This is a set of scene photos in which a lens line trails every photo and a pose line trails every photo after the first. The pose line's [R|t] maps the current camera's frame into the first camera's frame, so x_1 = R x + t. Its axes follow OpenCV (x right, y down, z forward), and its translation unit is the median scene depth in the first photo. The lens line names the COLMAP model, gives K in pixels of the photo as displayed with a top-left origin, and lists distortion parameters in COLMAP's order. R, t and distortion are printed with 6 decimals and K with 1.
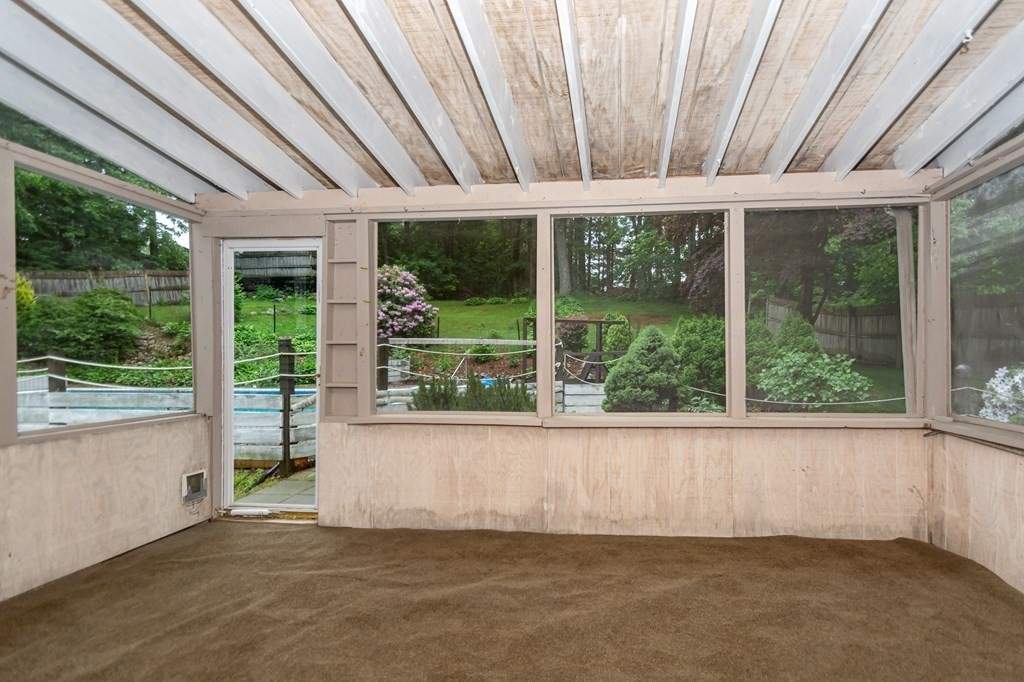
lens RADIAL K [[421.0, 0, 513.3], [0, 421.0, 357.1], [0, 0, 1]] dist [0.001104, 0.000062]
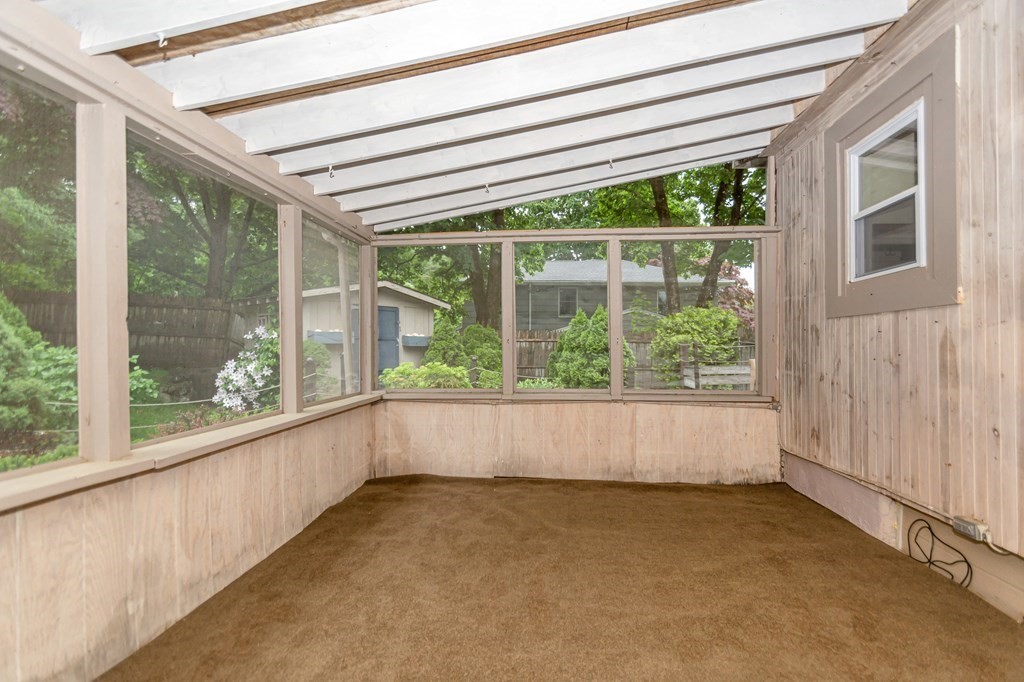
lens RADIAL K [[462.6, 0, 511.1], [0, 462.6, 349.0], [0, 0, 1]] dist [0.000371, -0.000286]
pose [[0.018522, 0.000629, 0.999828, -0.567342], [0.006751, 0.999977, -0.000754, -0.002098], [-0.999806, 0.006764, 0.018517, 0.465329]]
